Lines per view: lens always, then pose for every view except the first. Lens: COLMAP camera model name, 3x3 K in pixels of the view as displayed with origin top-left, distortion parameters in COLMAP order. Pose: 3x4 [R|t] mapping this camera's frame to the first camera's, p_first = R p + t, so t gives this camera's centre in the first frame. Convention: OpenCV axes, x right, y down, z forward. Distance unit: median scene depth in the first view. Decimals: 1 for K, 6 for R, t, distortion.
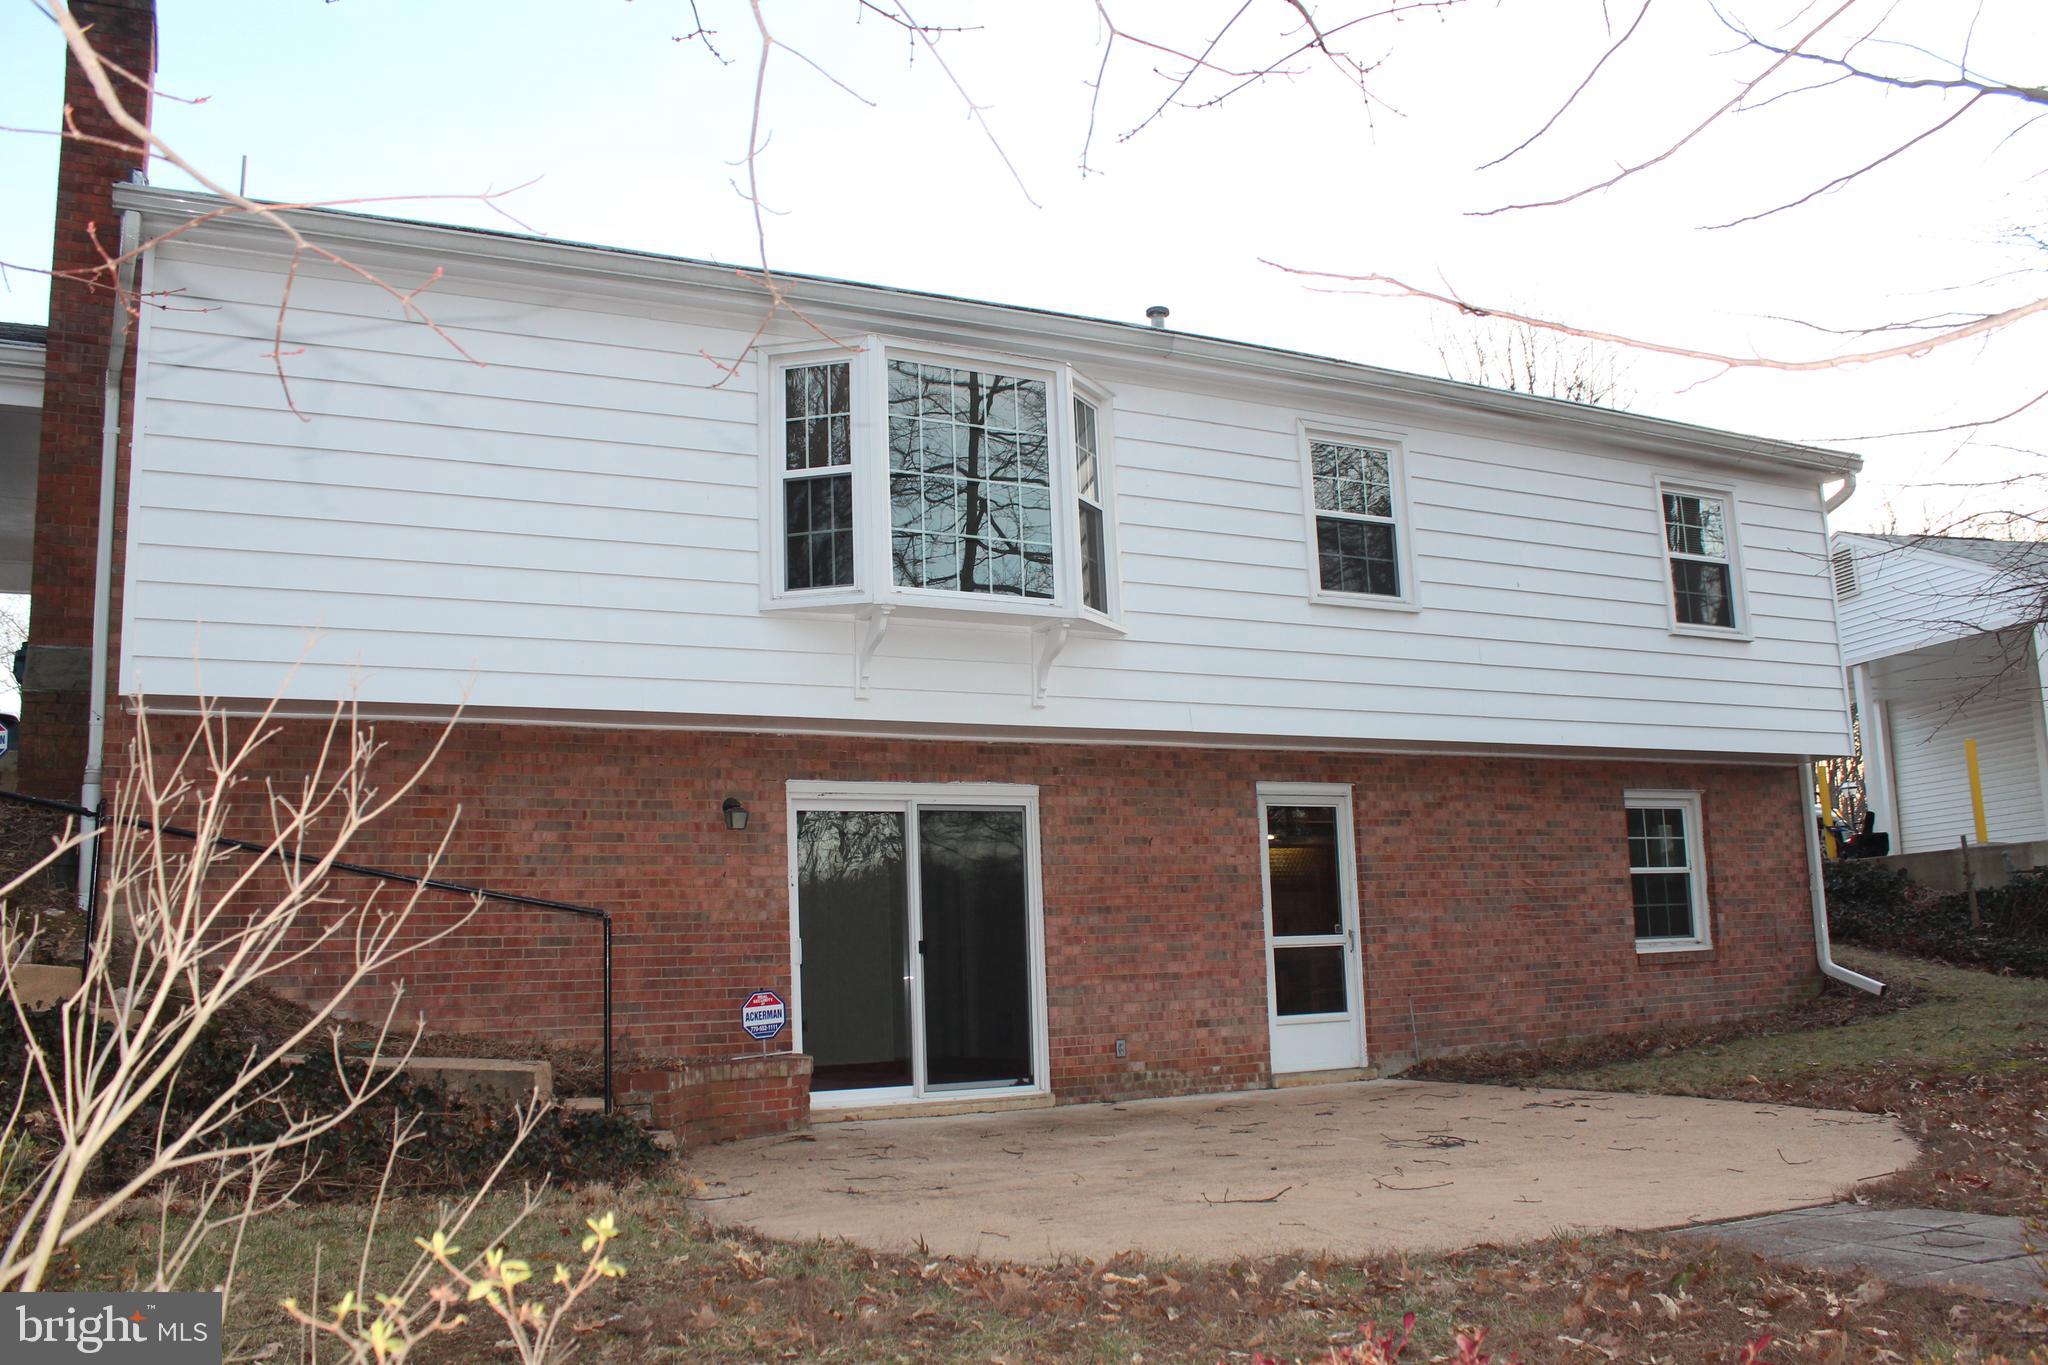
lens RADIAL K [[1720.4, 0, 1026.2], [0, 1720.4, 669.9], [0, 0, 1]] dist [-0.140810, 0.074889]
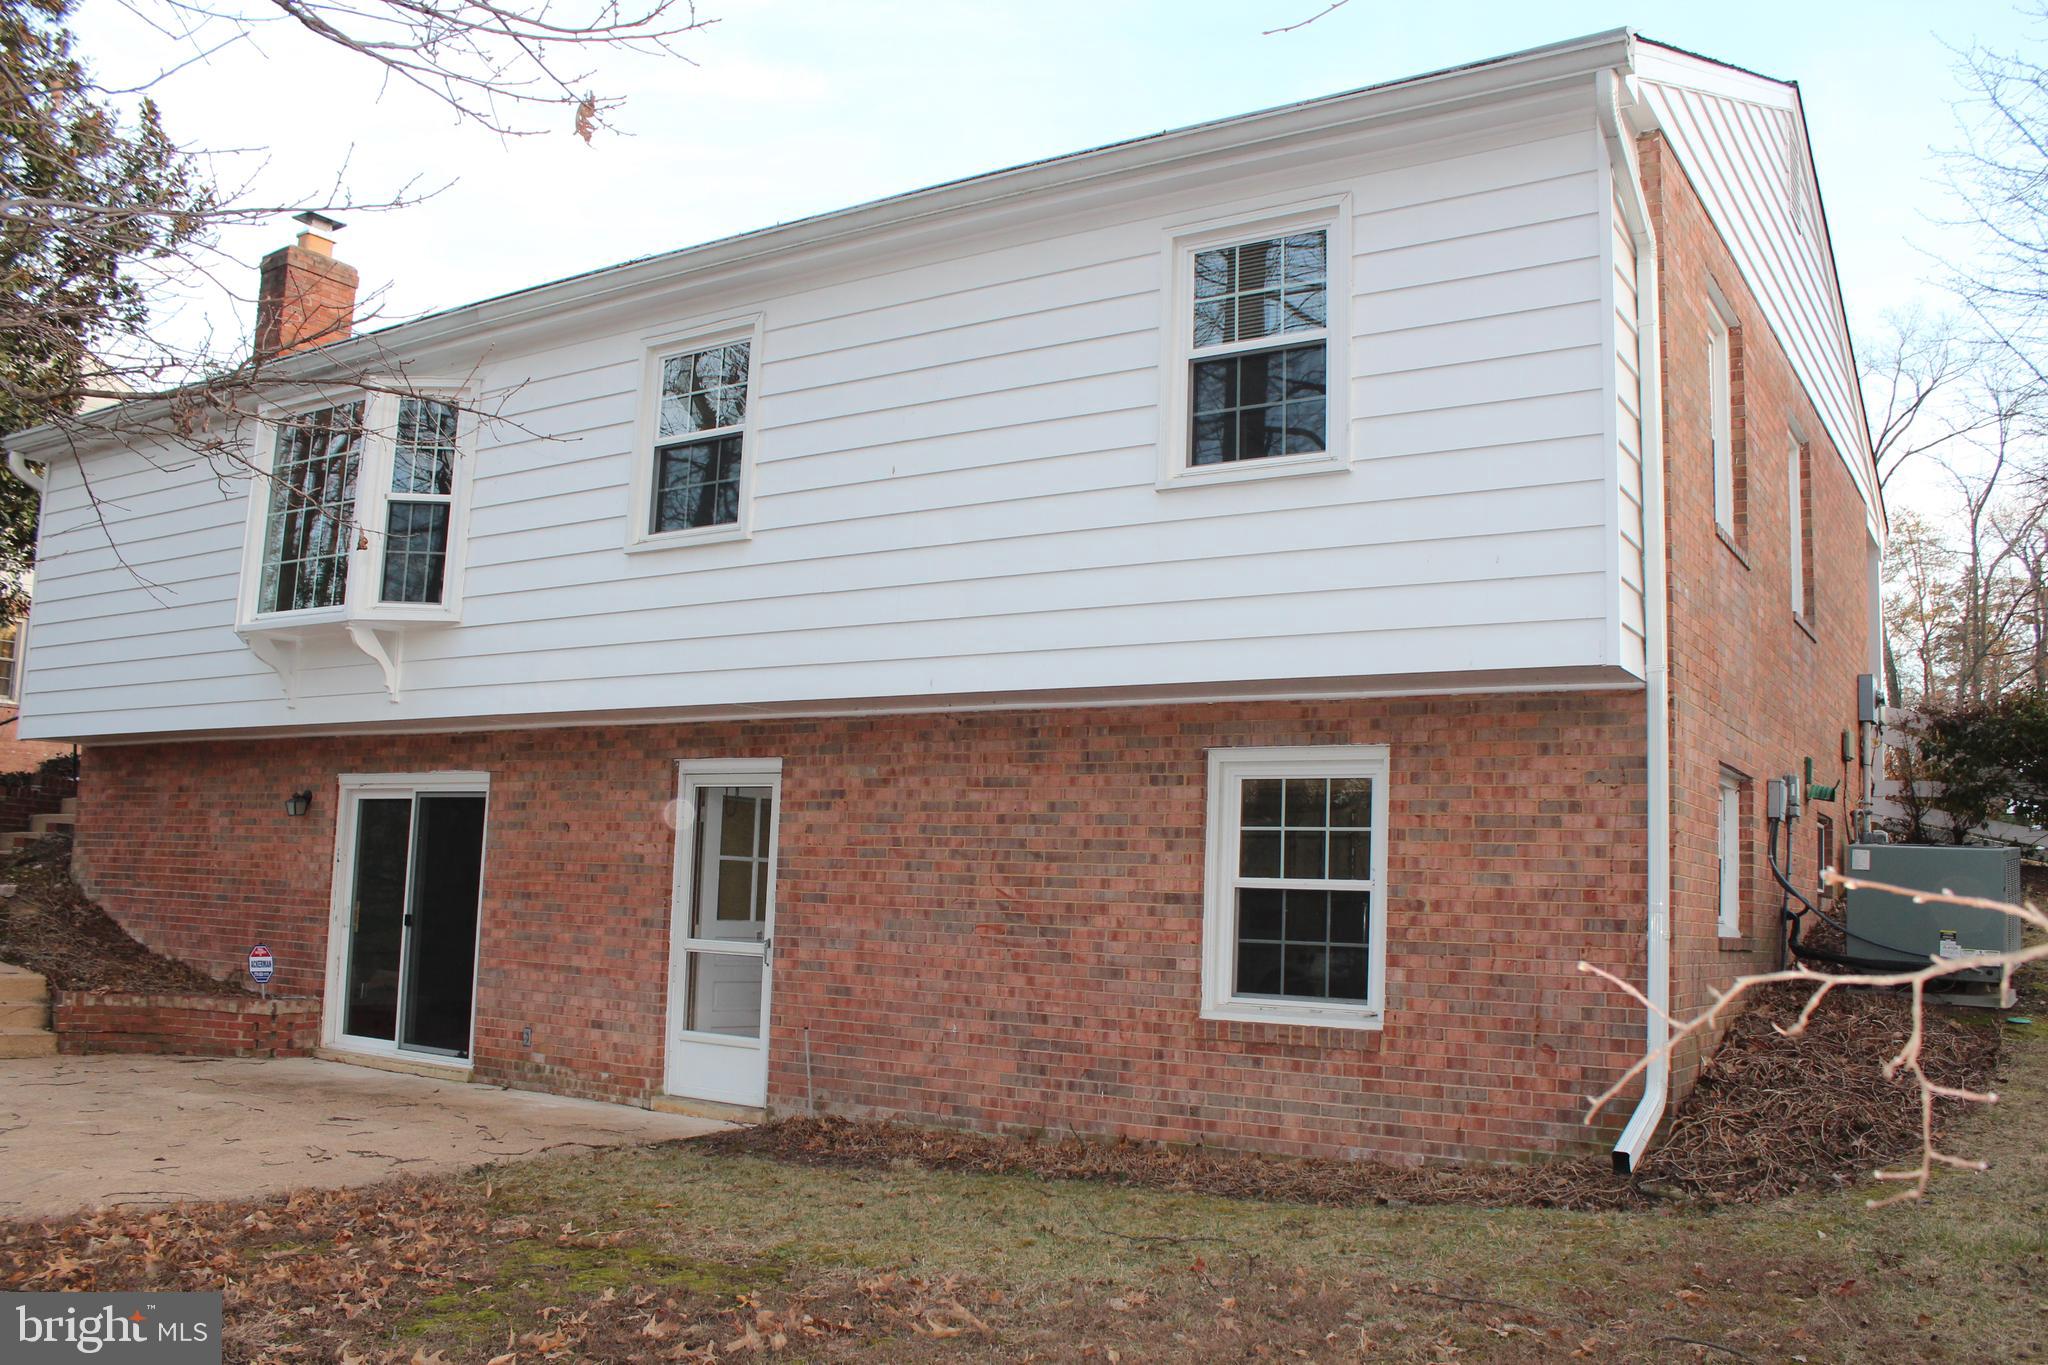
lens RADIAL K [[1720.4, 0, 1030.4], [0, 1720.4, 697.2], [0, 0, 1]] dist [-0.140810, 0.074889]
pose [[0.492267, -0.053093, -0.868824, 0.940435], [0.098208, 0.995153, -0.005170, 0.053445], [0.864887, -0.082780, 0.495094, 0.698546]]
